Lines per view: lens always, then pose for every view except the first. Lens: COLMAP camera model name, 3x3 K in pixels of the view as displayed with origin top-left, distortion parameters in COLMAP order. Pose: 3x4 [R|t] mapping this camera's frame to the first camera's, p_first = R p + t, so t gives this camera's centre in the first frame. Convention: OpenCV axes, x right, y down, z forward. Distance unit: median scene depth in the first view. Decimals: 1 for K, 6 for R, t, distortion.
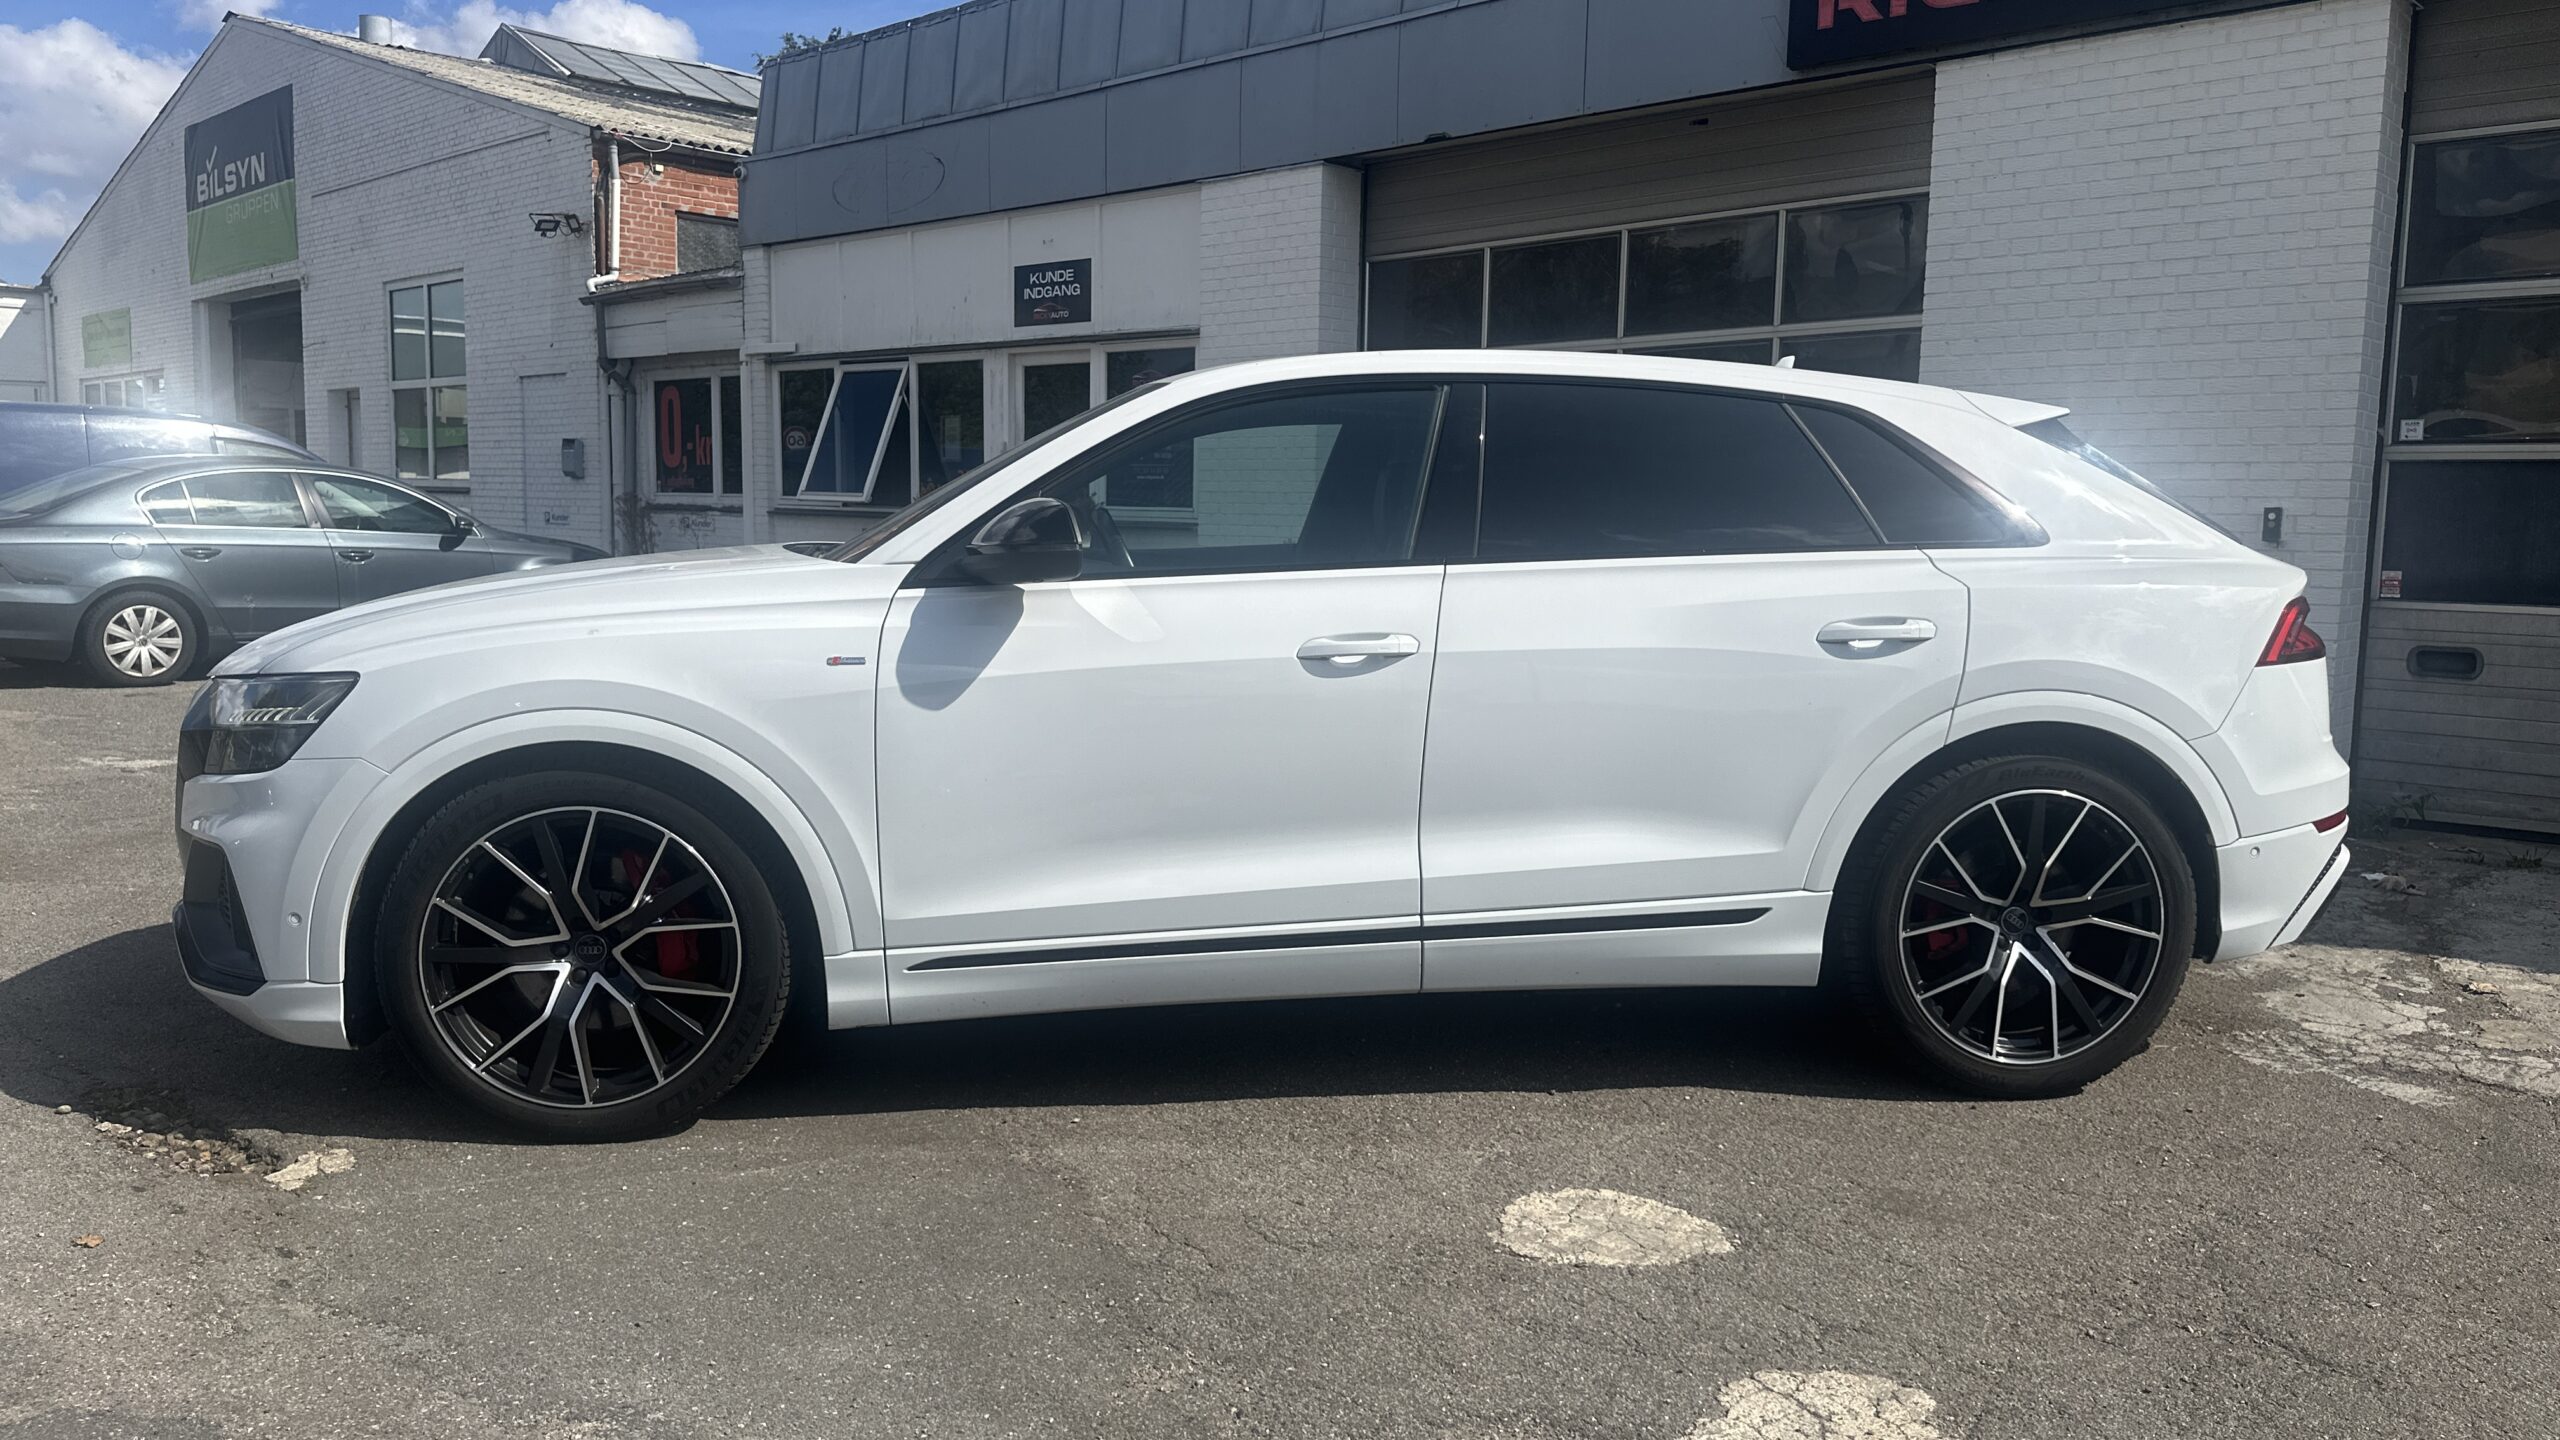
lens RADIAL K [[1801.8, 0, 1327.9], [0, 1801.8, 709.3], [0, 0, 1]] dist [0.066703, -0.114292]
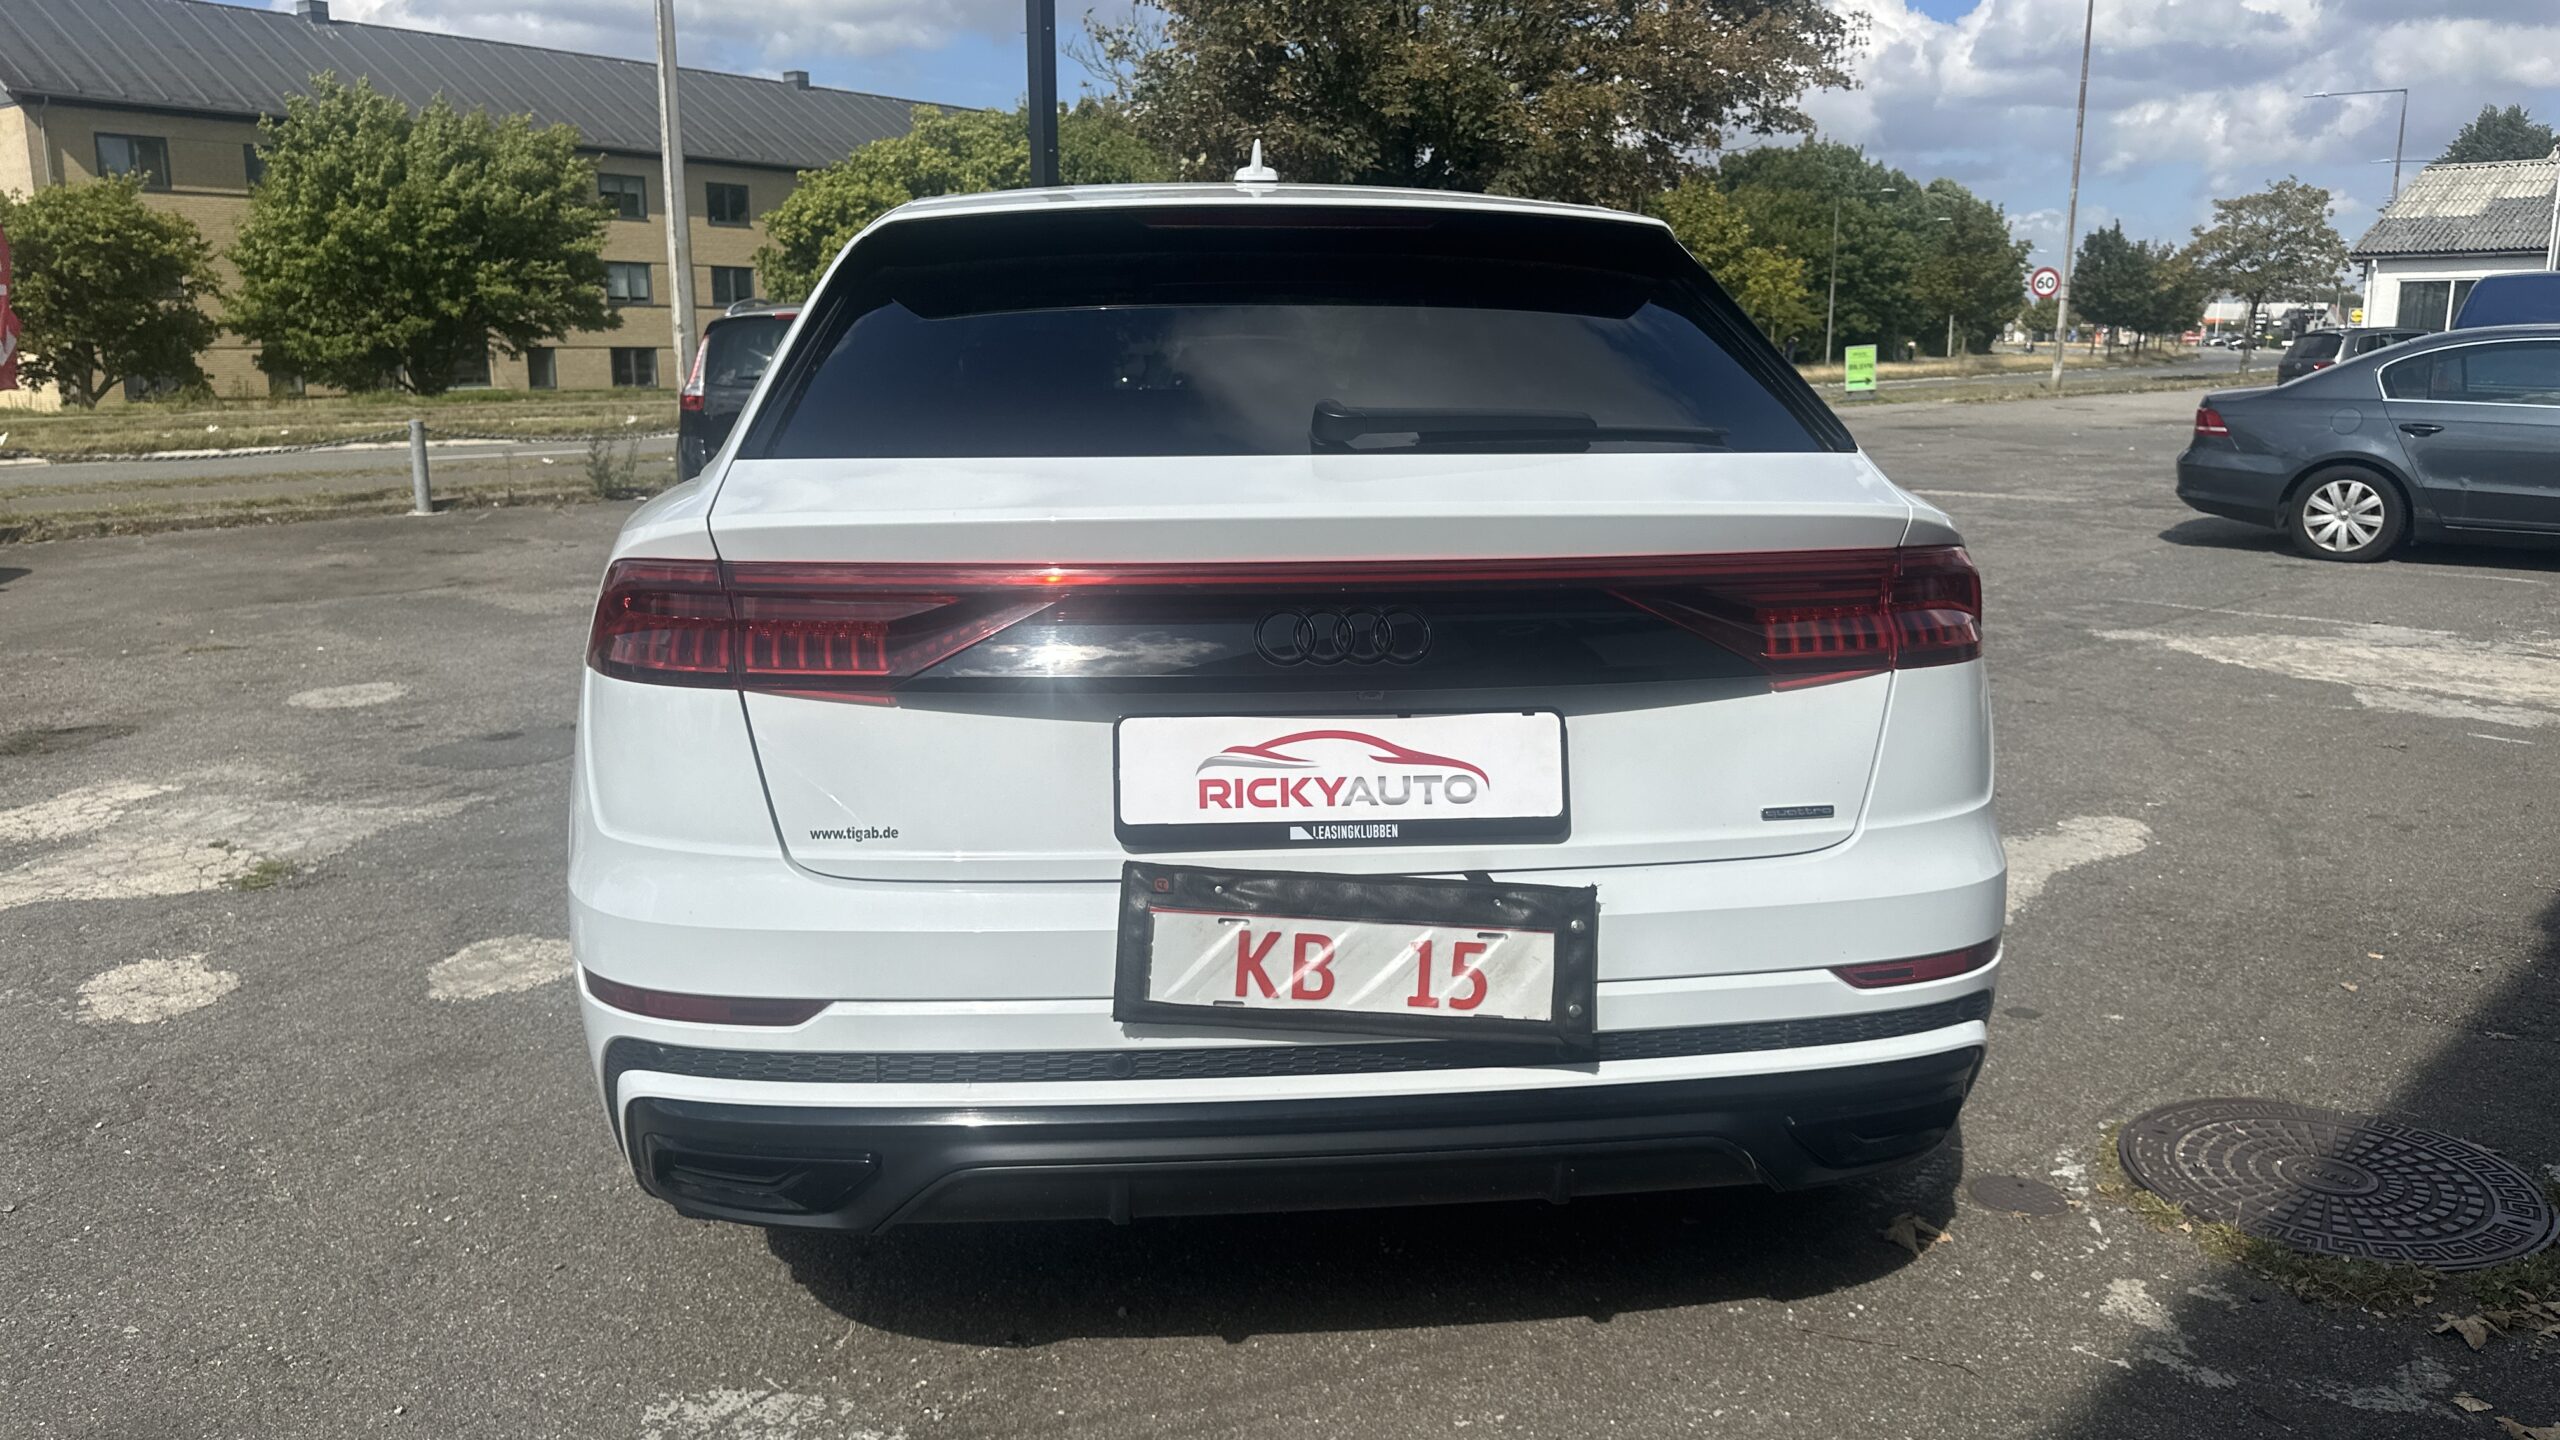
lens RADIAL K [[1844.5, 0, 1280.6], [0, 1844.5, 658.1], [0, 0, 1]] dist [0.052780, -0.079145]
pose [[-0.061959, 0.143000, -0.987781, 0.415118], [-0.104582, 0.983305, 0.148912, -0.052491], [0.992584, 0.112530, -0.045969, 0.475975]]
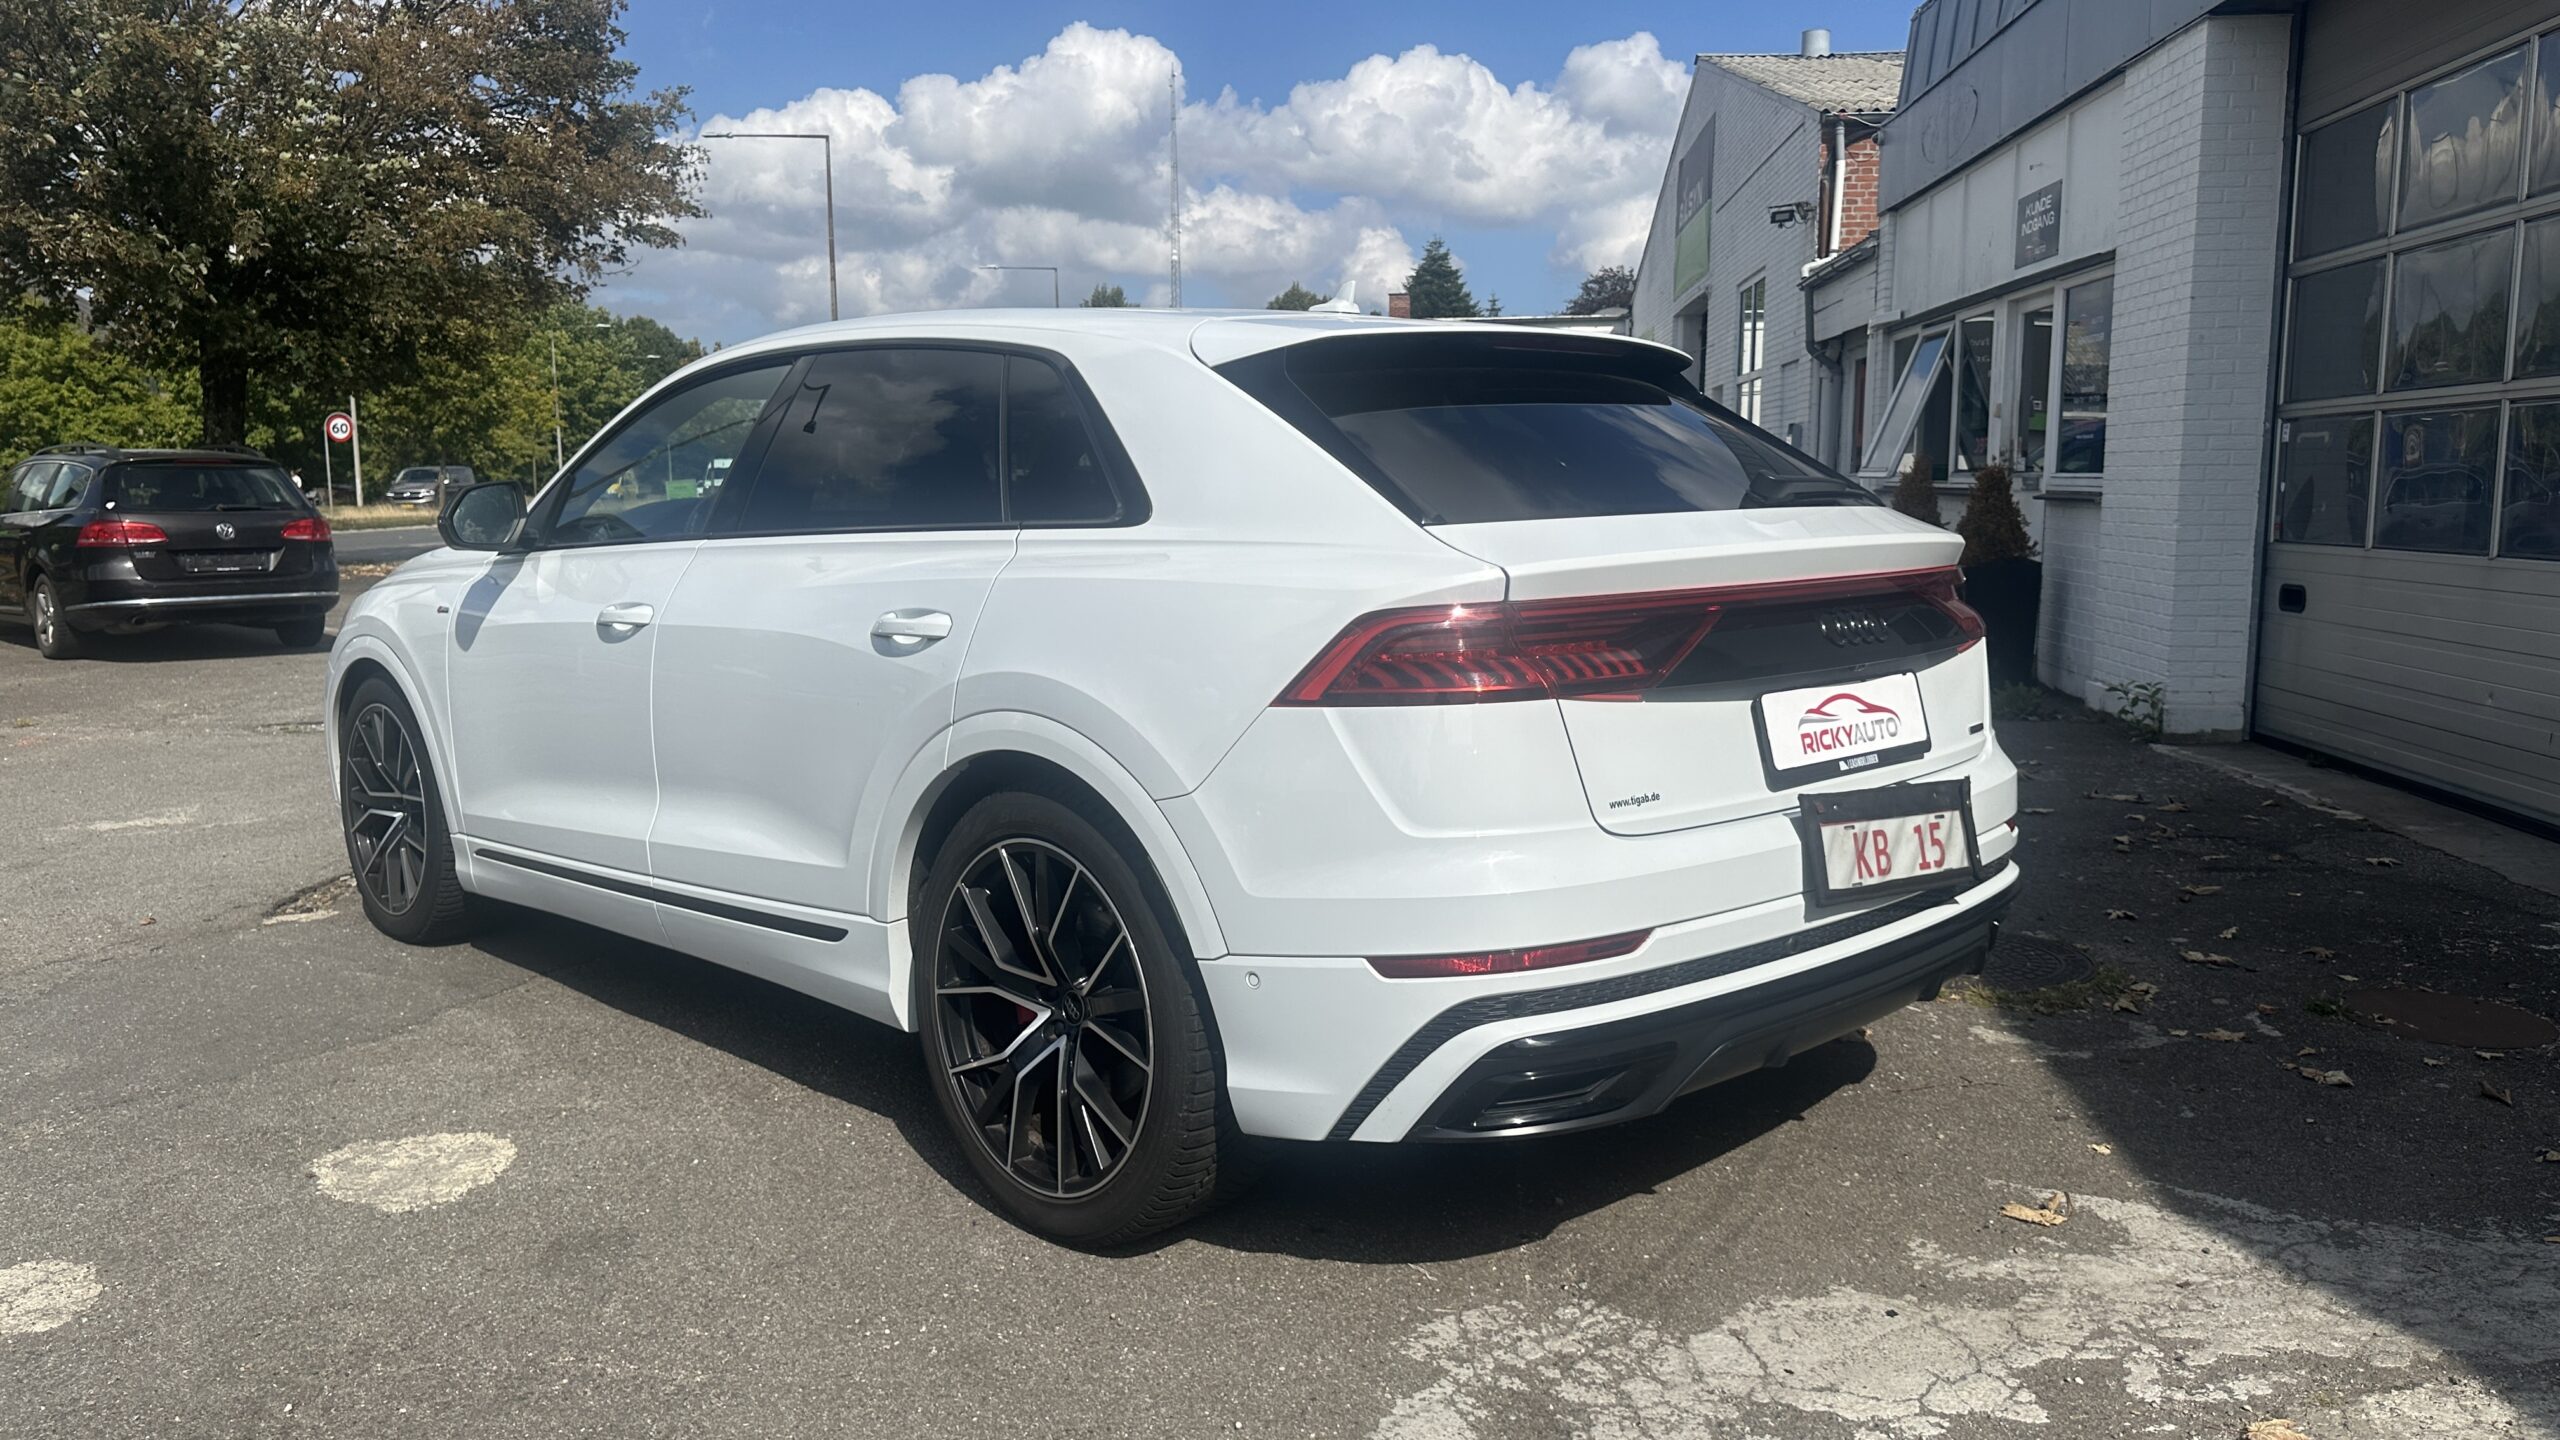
lens RADIAL K [[1829.5, 0, 1298.1], [0, 1829.5, 707.1], [0, 0, 1]] dist [0.133931, -0.241076]
pose [[0.595524, 0.073830, -0.799938, 0.399191], [-0.067850, 0.996832, 0.041491, -0.019287], [0.800467, 0.029567, 0.598647, 0.228407]]
